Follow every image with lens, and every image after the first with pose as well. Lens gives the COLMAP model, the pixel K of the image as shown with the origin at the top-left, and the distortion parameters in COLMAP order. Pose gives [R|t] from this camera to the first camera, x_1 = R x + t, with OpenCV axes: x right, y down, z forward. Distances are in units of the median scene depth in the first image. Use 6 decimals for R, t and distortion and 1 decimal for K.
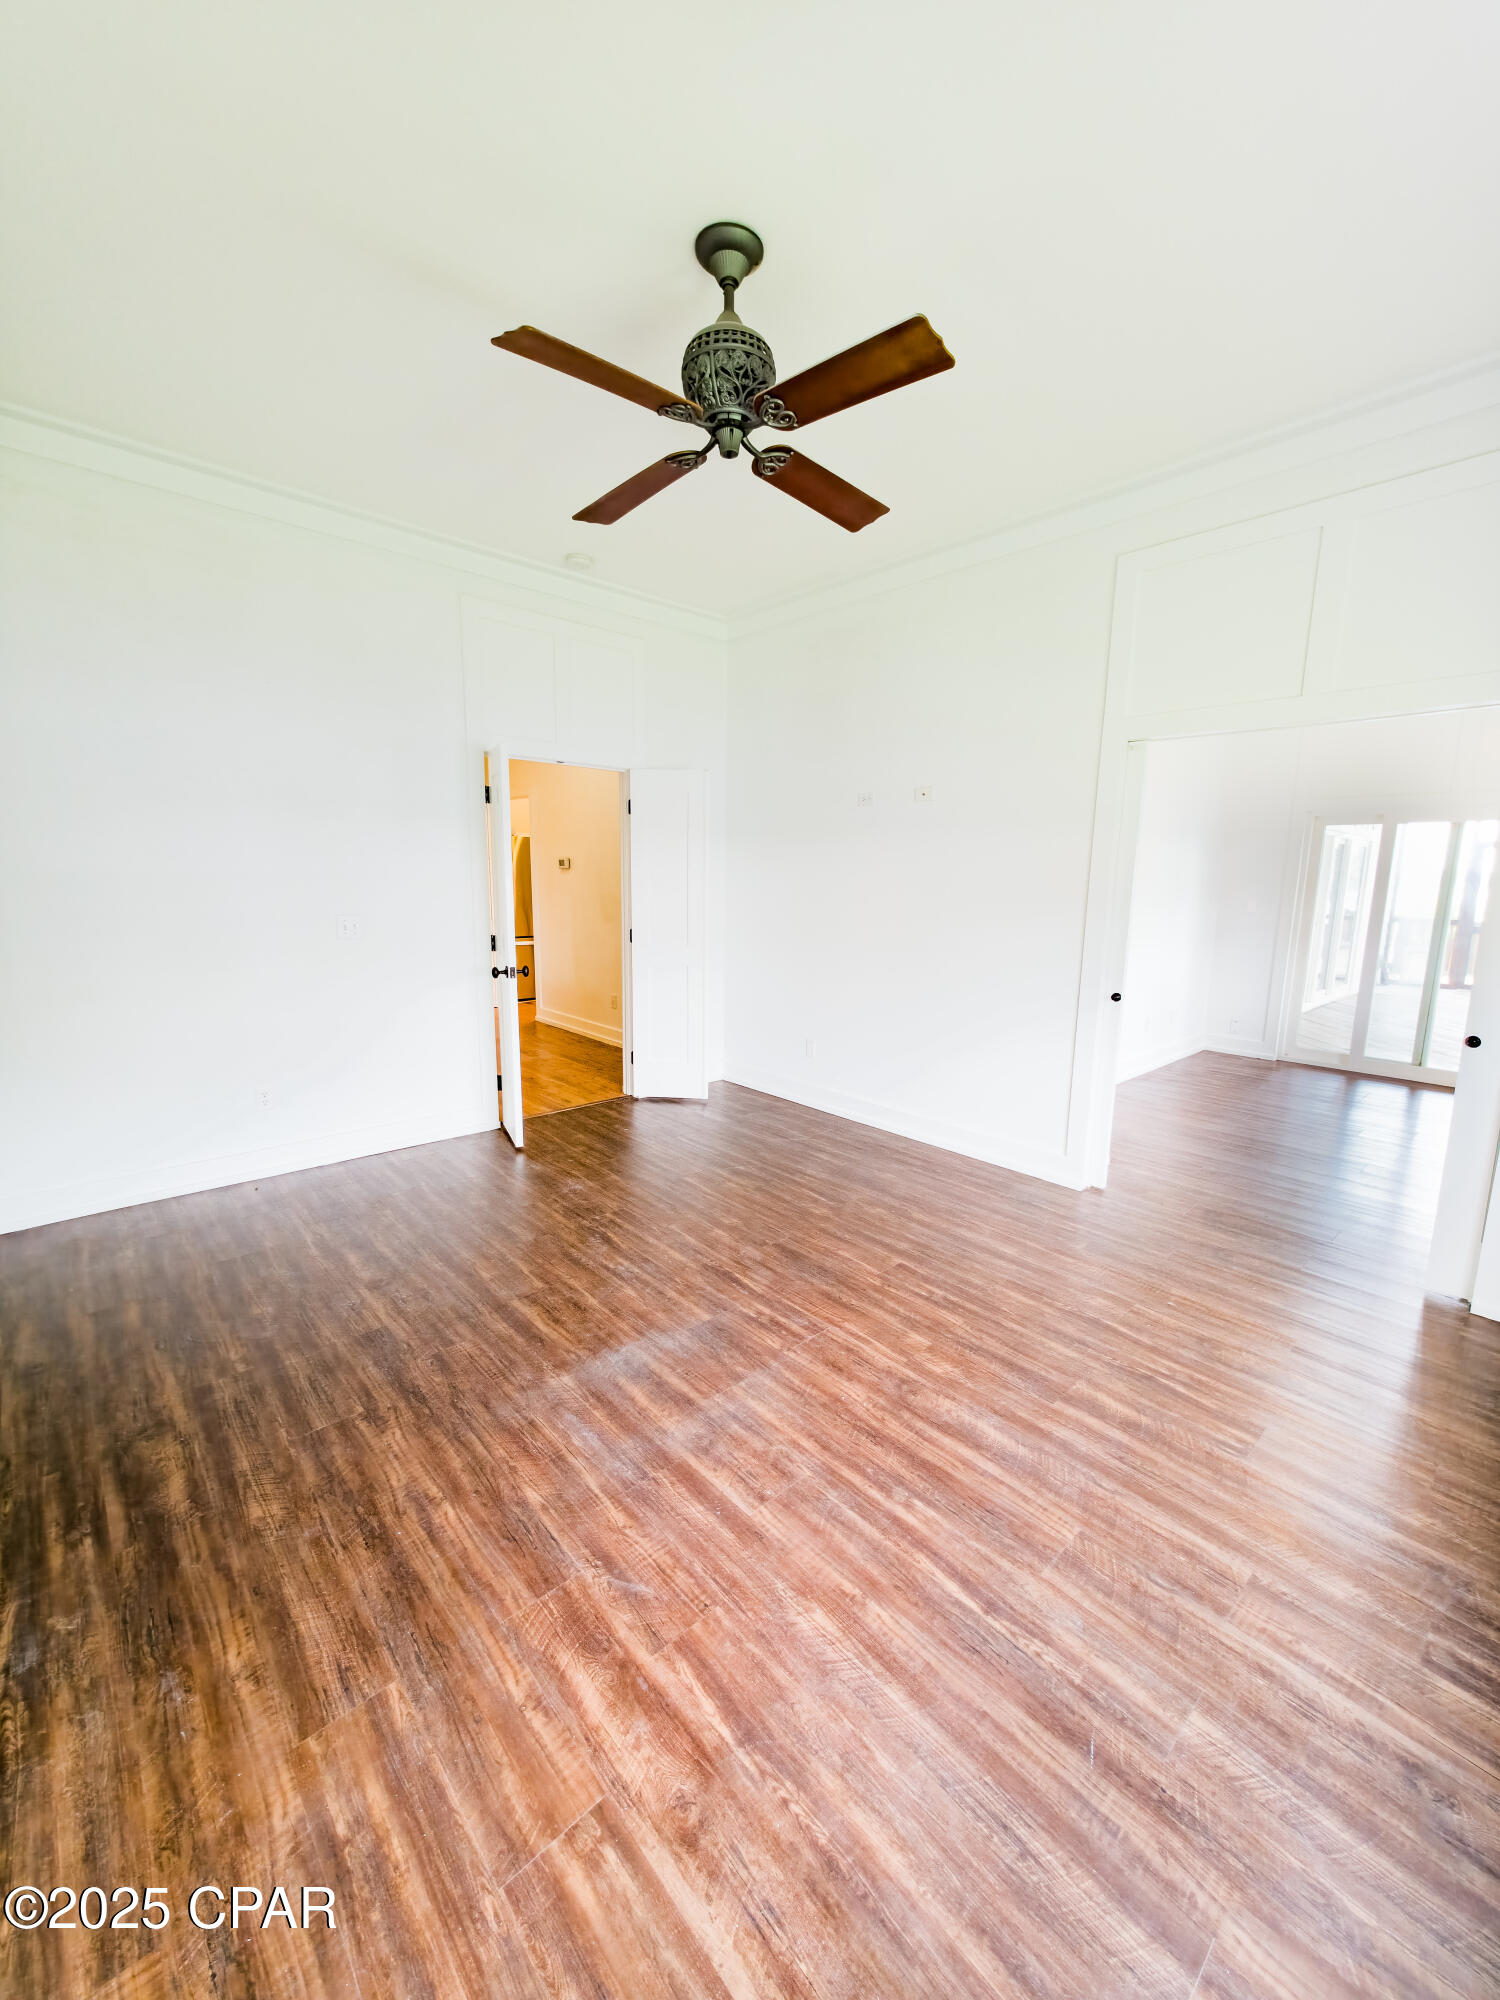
lens RADIAL K [[790.8, 0, 753.5], [0, 790.8, 1011.1], [0, 0, 1]] dist [0.010153, -0.006486]
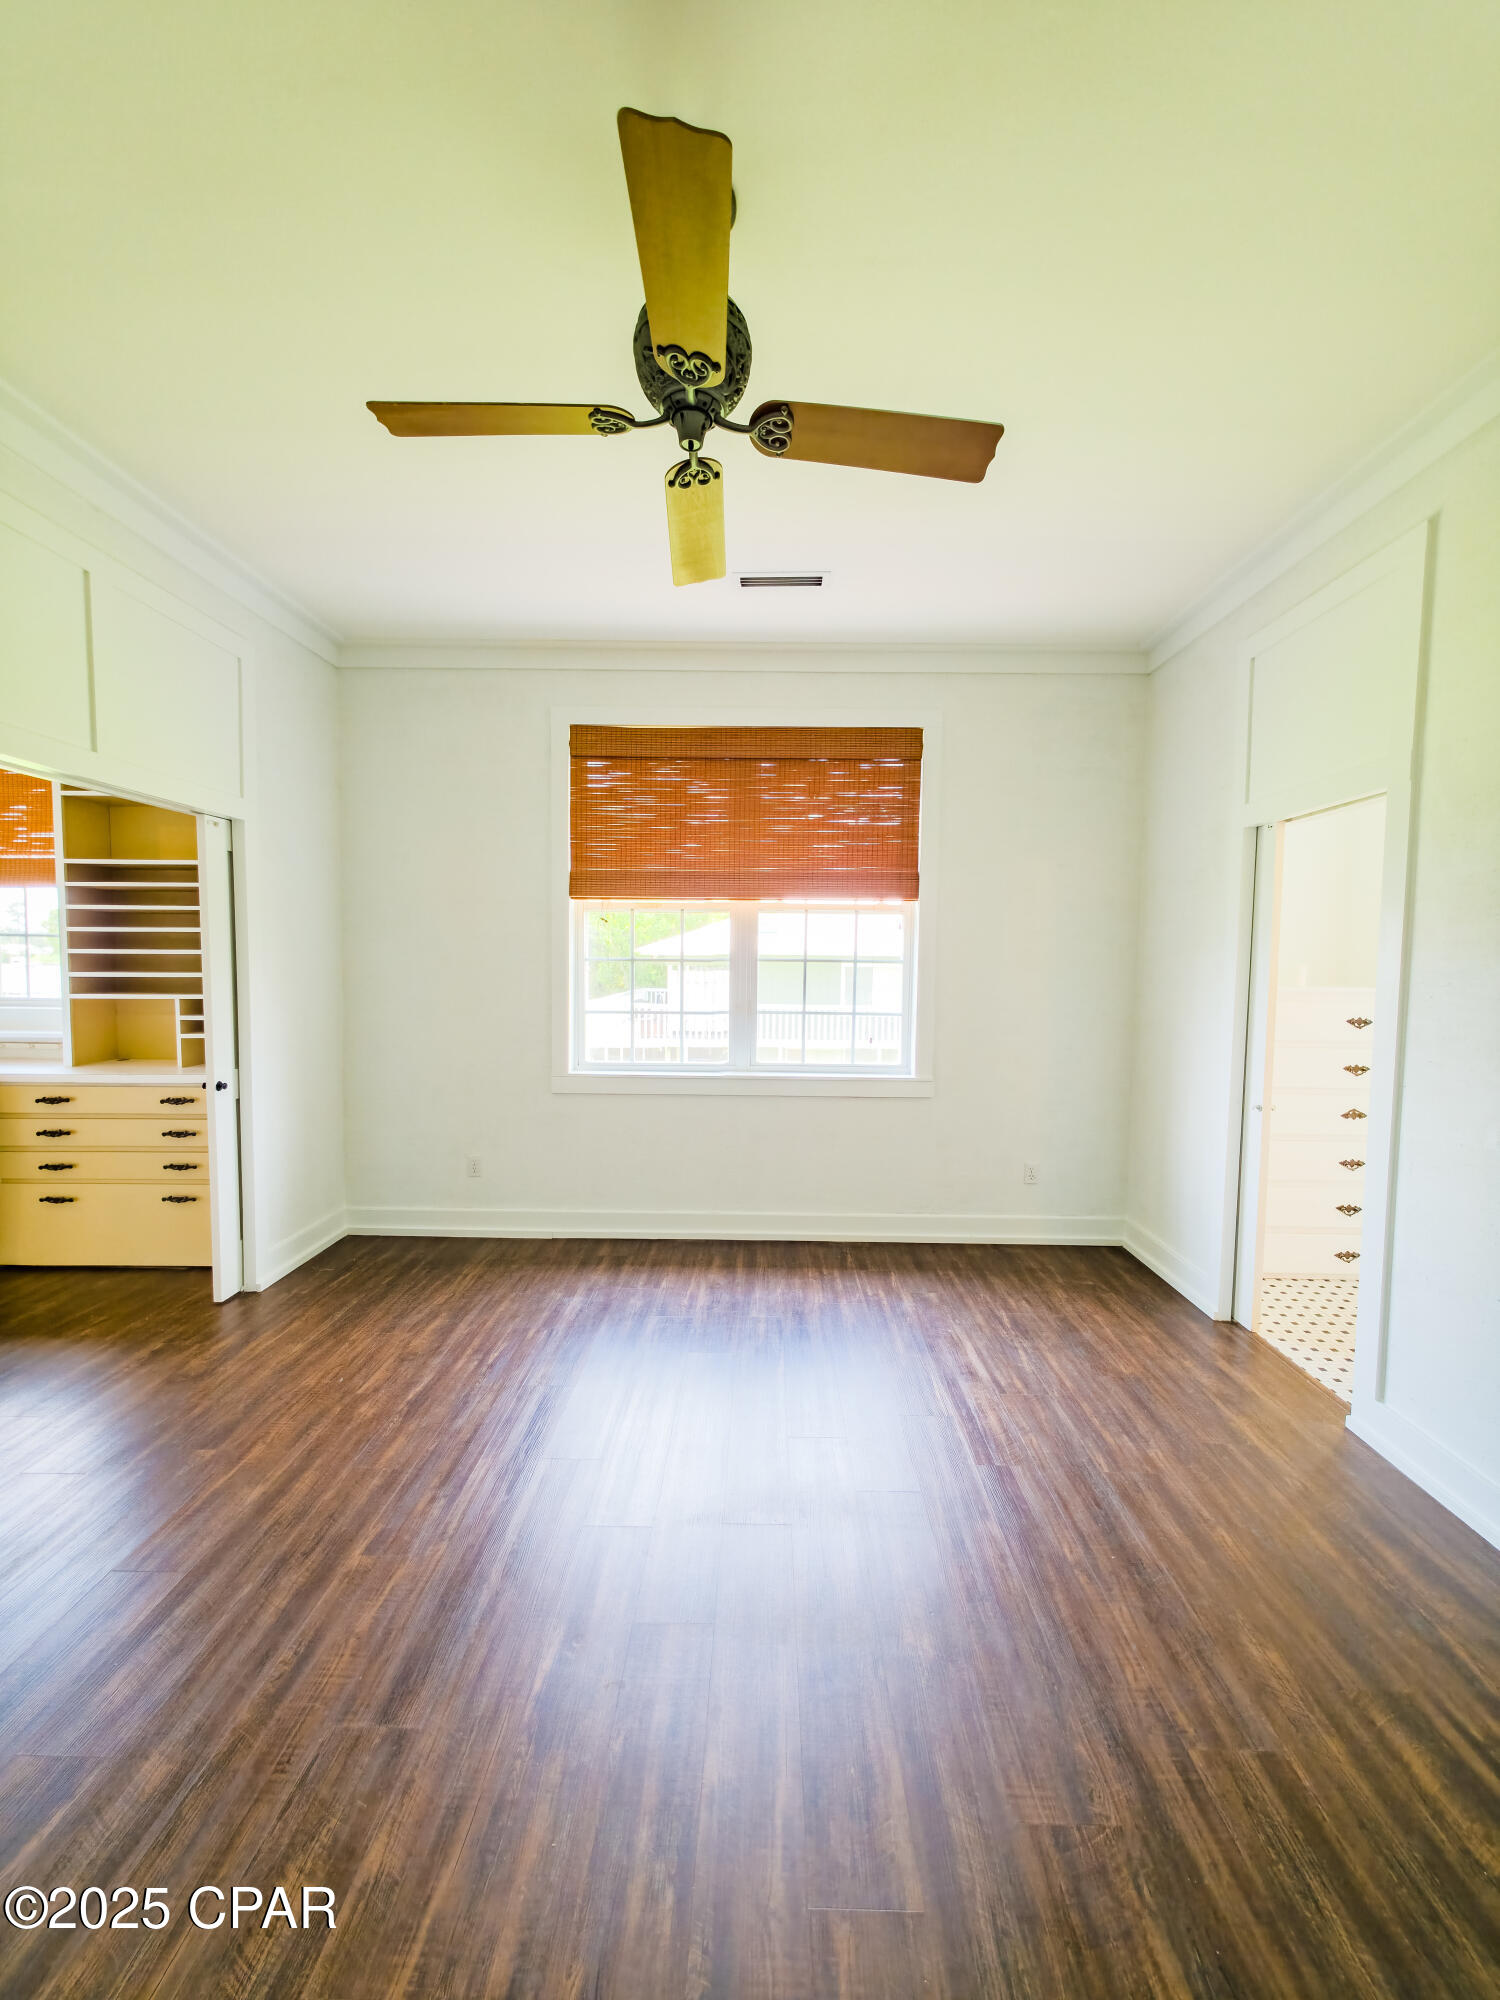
lens RADIAL K [[790.8, 0, 753.5], [0, 790.8, 1011.1], [0, 0, 1]] dist [0.010153, -0.006486]
pose [[-0.730399, -0.066365, 0.679789, -0.786264], [0.092978, 0.976343, 0.195216, -0.363235], [-0.676663, 0.205791, -0.706949, 1.978438]]
